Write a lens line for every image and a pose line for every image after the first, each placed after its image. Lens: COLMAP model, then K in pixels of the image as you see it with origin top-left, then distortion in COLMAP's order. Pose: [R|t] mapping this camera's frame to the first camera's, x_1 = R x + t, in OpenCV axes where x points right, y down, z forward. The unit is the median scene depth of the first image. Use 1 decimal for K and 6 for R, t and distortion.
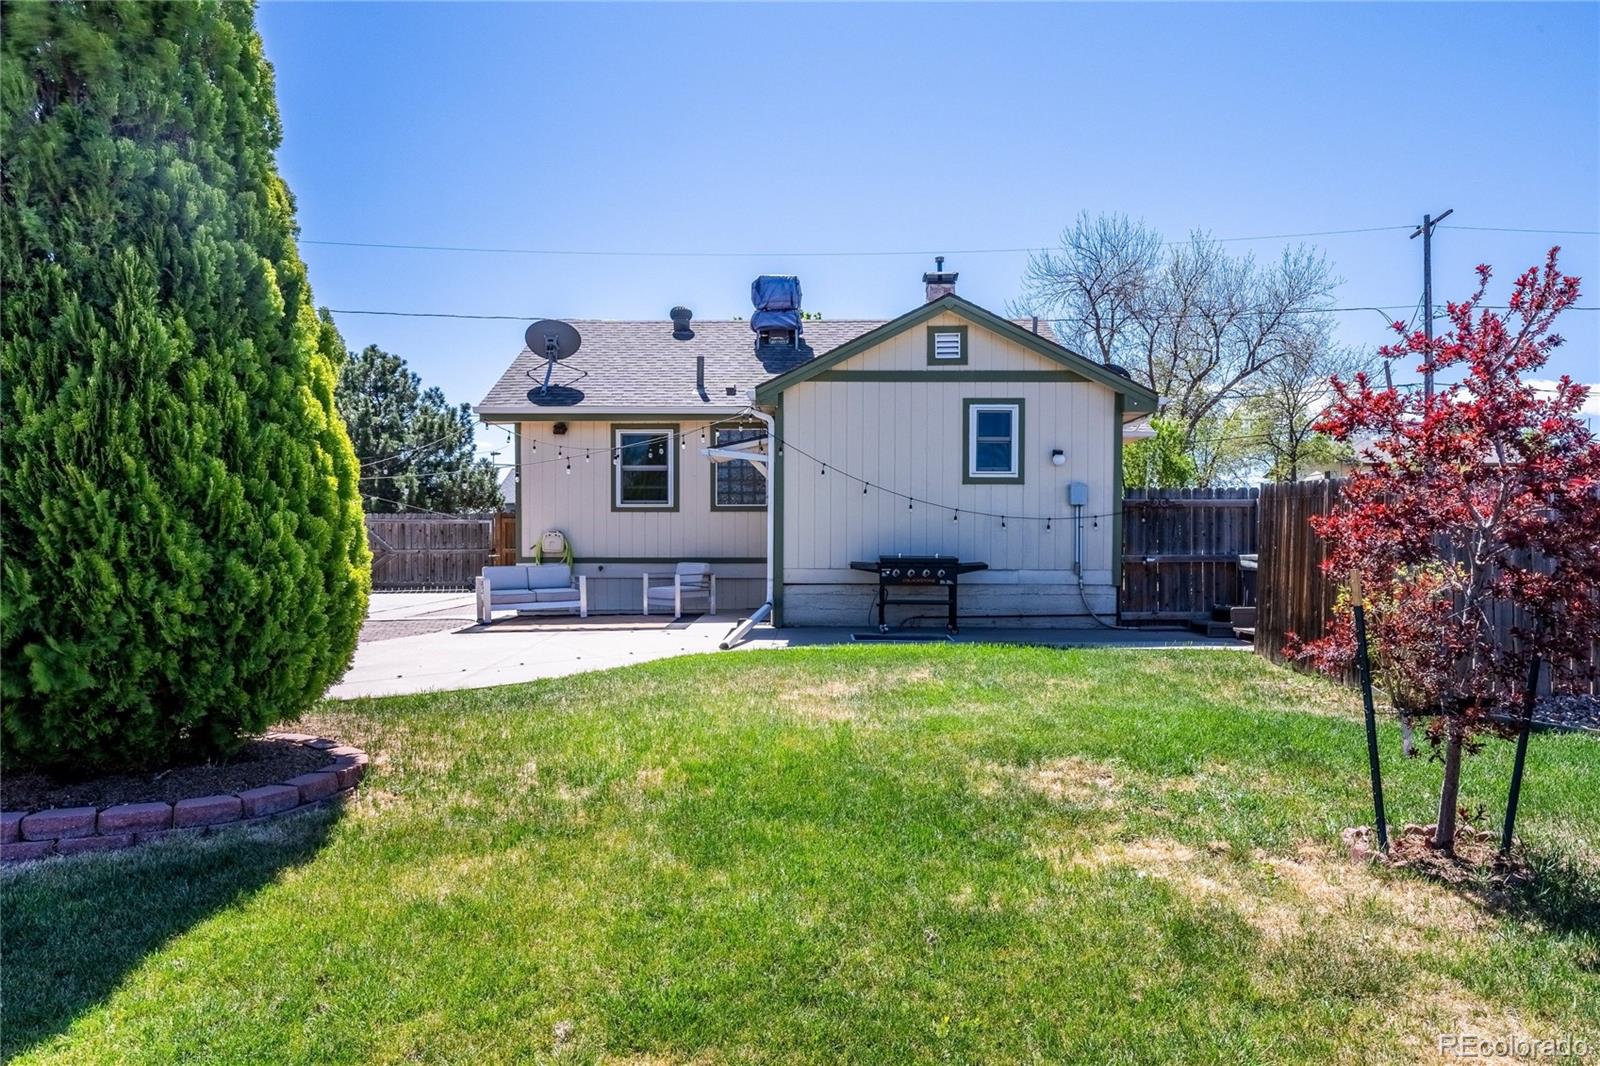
lens RADIAL K [[1014.8, 0, 794.3], [0, 1014.8, 561.8], [0, 0, 1]] dist [0.002918, 0.002012]
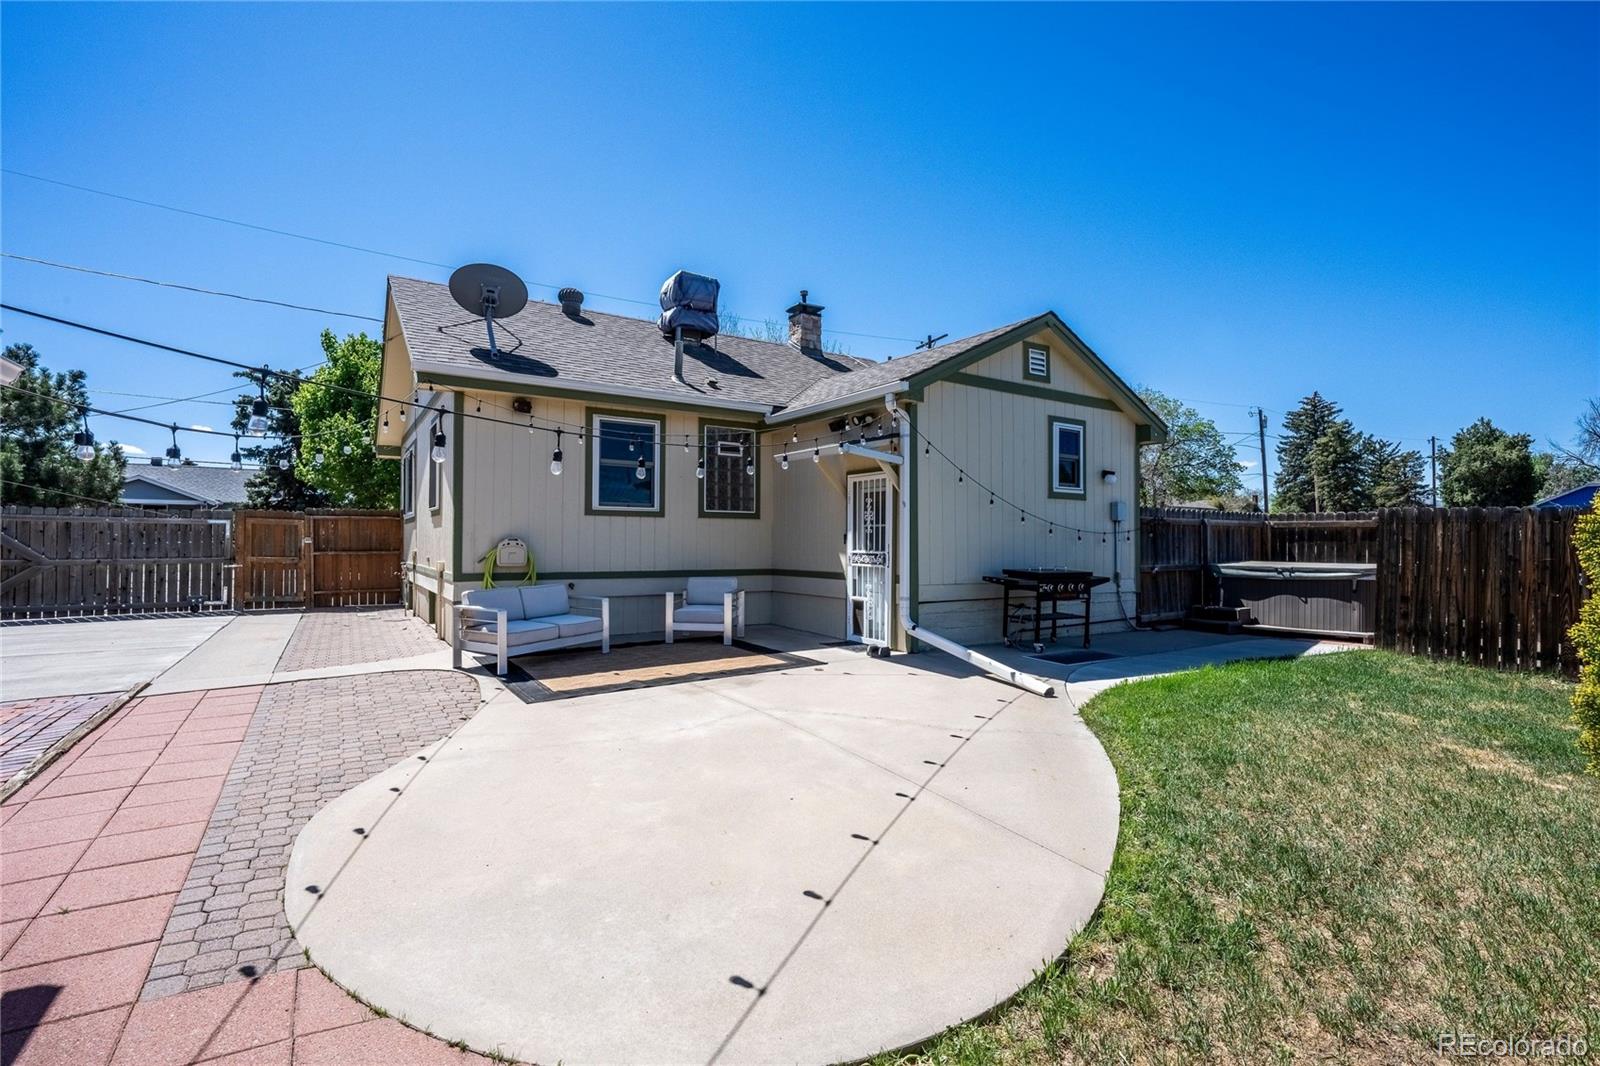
lens RADIAL K [[734.9, 0, 800.0], [0, 734.9, 533.0], [0, 0, 1]] dist [0.001388, 0.000007]
pose [[0.826419, 0.011390, 0.562940, -0.399395], [0.006328, 0.999544, -0.029514, -0.018241], [-0.563020, 0.027954, 0.825970, 0.457734]]
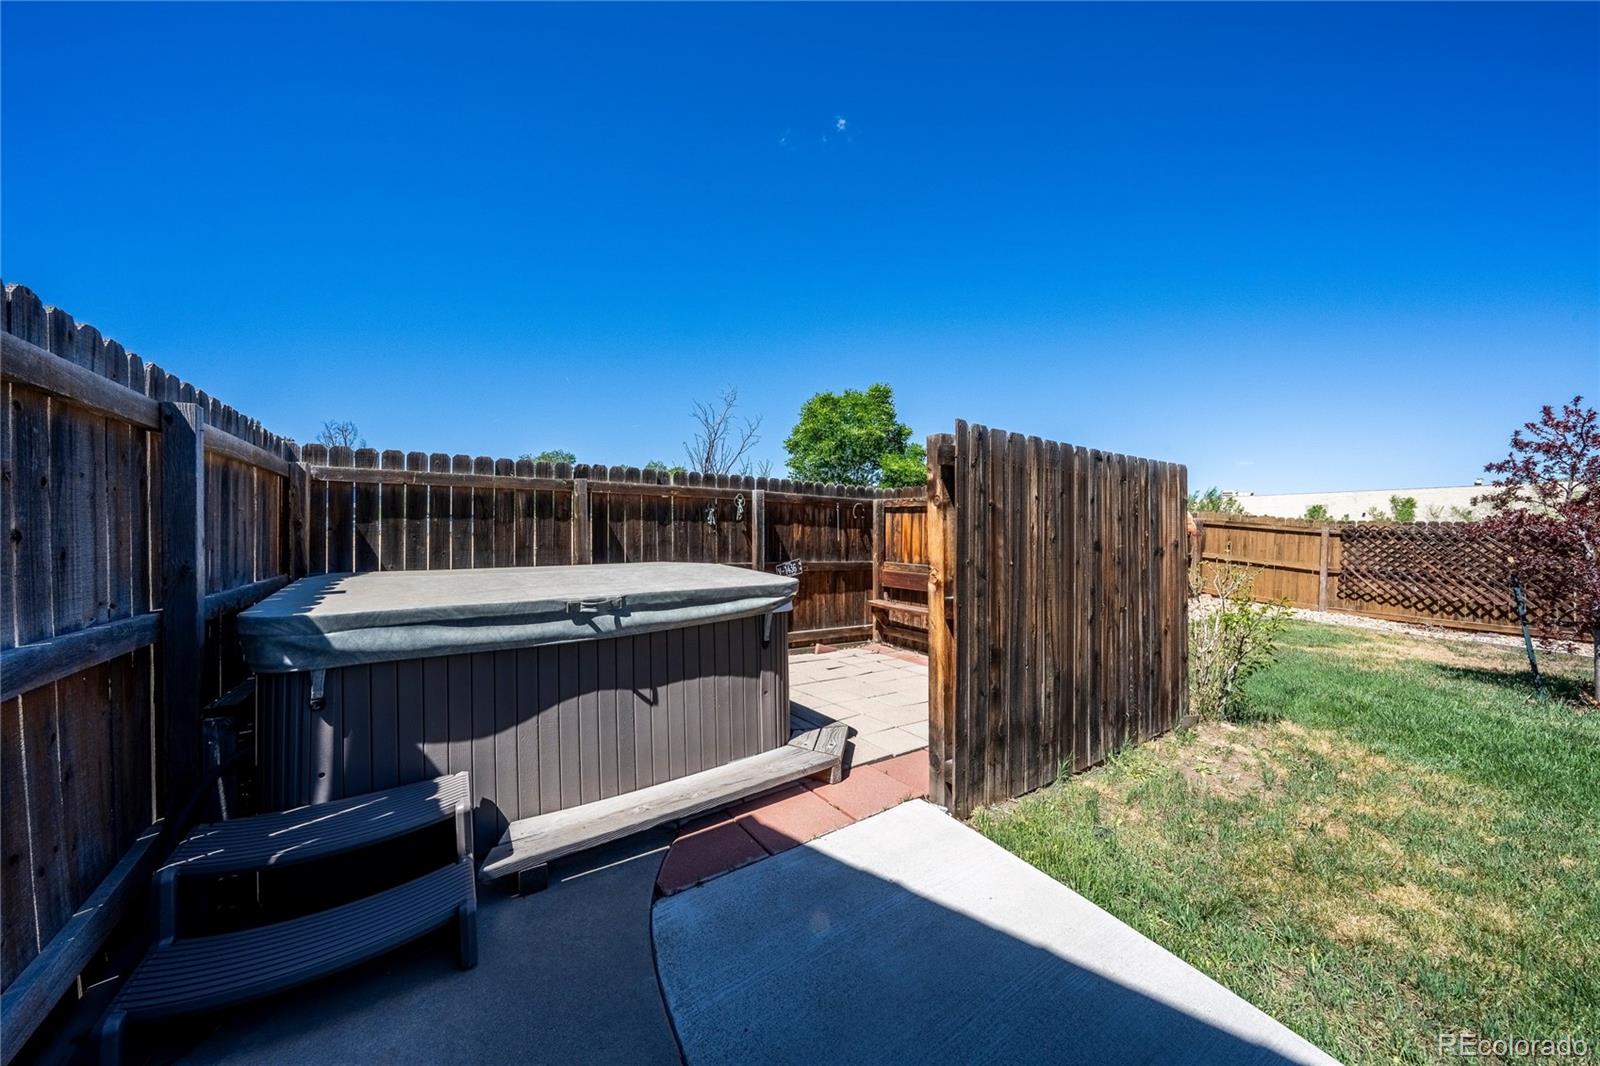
lens RADIAL K [[551.4, 0, 795.3], [0, 551.4, 528.0], [0, 0, 1]] dist [0.000567, 0.000058]
pose [[-0.565777, 0.005522, 0.824540, 0.216220], [0.023602, 0.999676, 0.009501, -0.023113], [-0.824220, 0.024836, -0.565724, 0.816653]]
